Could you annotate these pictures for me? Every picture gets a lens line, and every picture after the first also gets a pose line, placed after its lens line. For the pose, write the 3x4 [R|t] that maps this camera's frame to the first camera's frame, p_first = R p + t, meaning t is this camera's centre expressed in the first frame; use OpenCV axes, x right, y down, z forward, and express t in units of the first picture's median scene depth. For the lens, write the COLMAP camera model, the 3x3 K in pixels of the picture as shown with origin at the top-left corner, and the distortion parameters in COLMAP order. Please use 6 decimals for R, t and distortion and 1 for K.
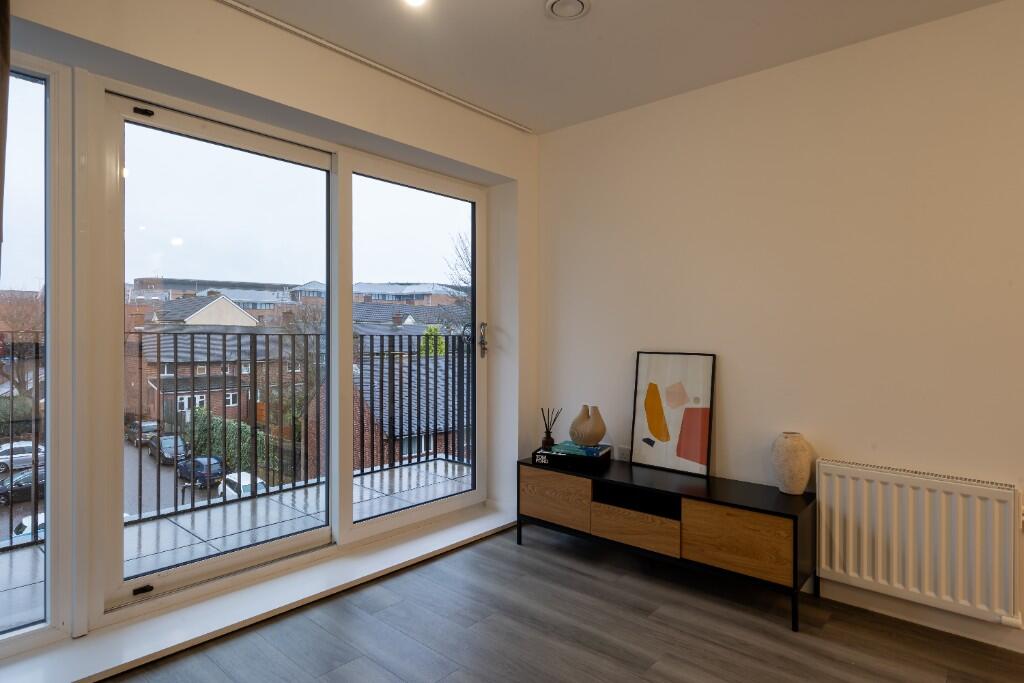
lens RADIAL K [[570.1, 0, 518.3], [0, 570.1, 338.1], [0, 0, 1]] dist [0.003078, 0.002101]
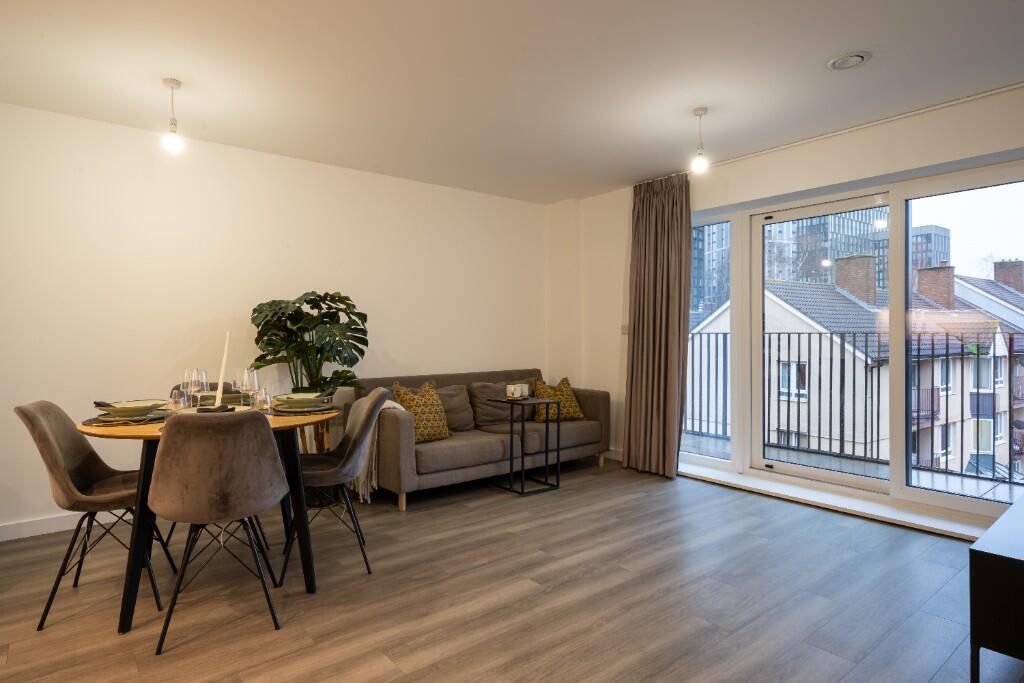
lens RADIAL K [[570.1, 0, 519.5], [0, 570.1, 333.8], [0, 0, 1]] dist [0.003078, 0.002101]
pose [[-0.160355, -0.006937, -0.987035, 1.046522], [-0.002617, 0.999975, -0.006603, 0.007647], [0.987056, 0.001524, -0.160369, 0.365323]]
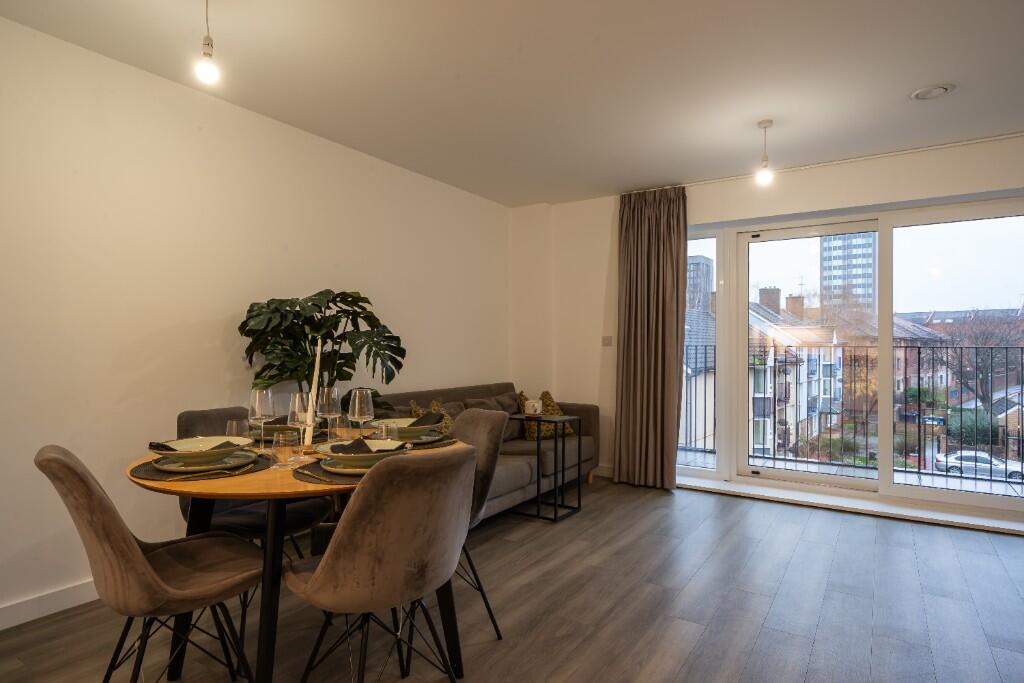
lens RADIAL K [[570.1, 0, 519.1], [0, 570.1, 343.5], [0, 0, 1]] dist [0.003078, 0.002101]
pose [[0.155175, -0.010796, -0.987828, 0.919914], [-0.007730, 0.999896, -0.012142, 0.012023], [0.987857, 0.009520, 0.155076, -0.105917]]
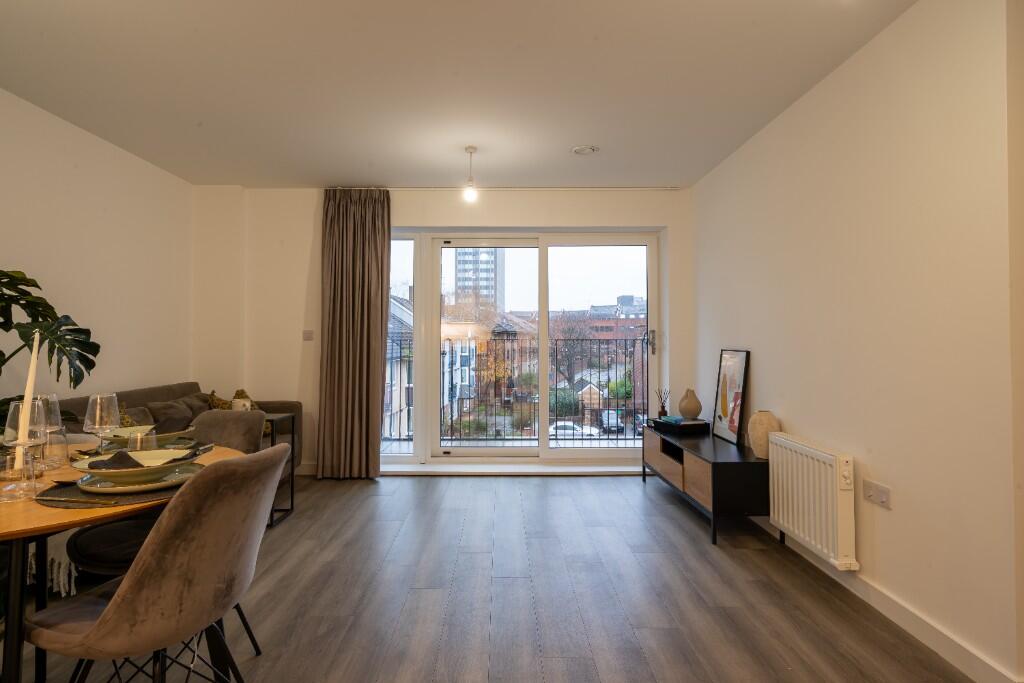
lens RADIAL K [[570.1, 0, 507.9], [0, 570.1, 320.4], [0, 0, 1]] dist [0.003078, 0.002101]
pose [[0.669576, -0.033129, -0.742005, 0.909190], [0.001475, 0.999062, -0.043275, 0.012648], [0.742743, 0.027881, 0.668996, -0.260449]]
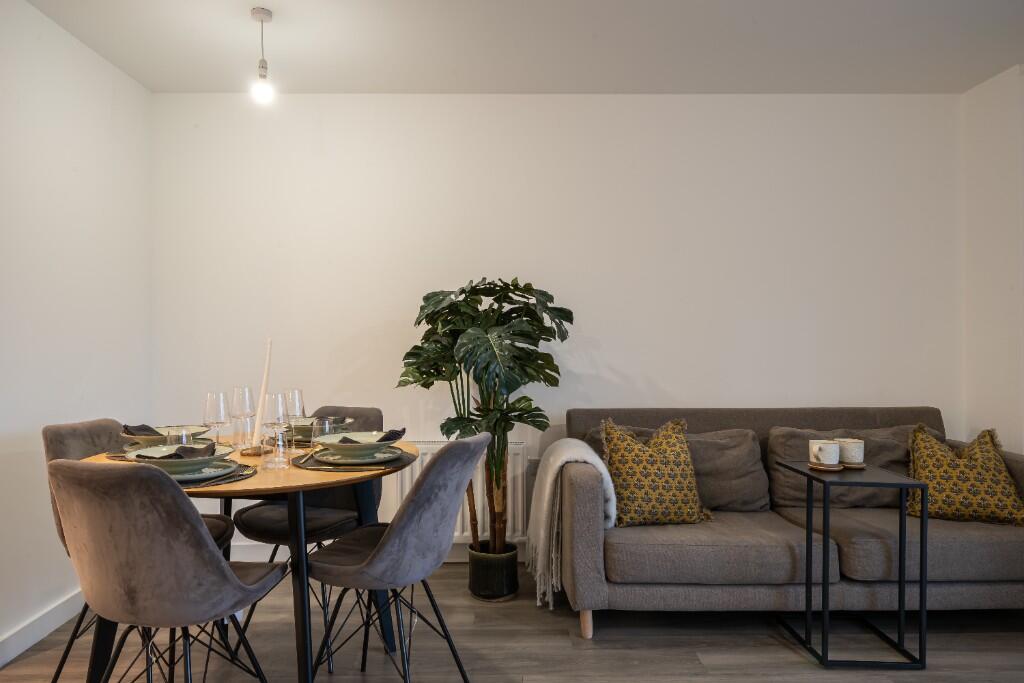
lens RADIAL K [[693.5, 0, 489.7], [0, 693.5, 335.3], [0, 0, 1]] dist [0.005176, 0.000046]
pose [[-0.745154, -0.011032, -0.666801, 0.564025], [-0.006390, 0.999935, -0.009403, 0.002877], [0.666862, -0.002746, -0.745177, 0.501273]]
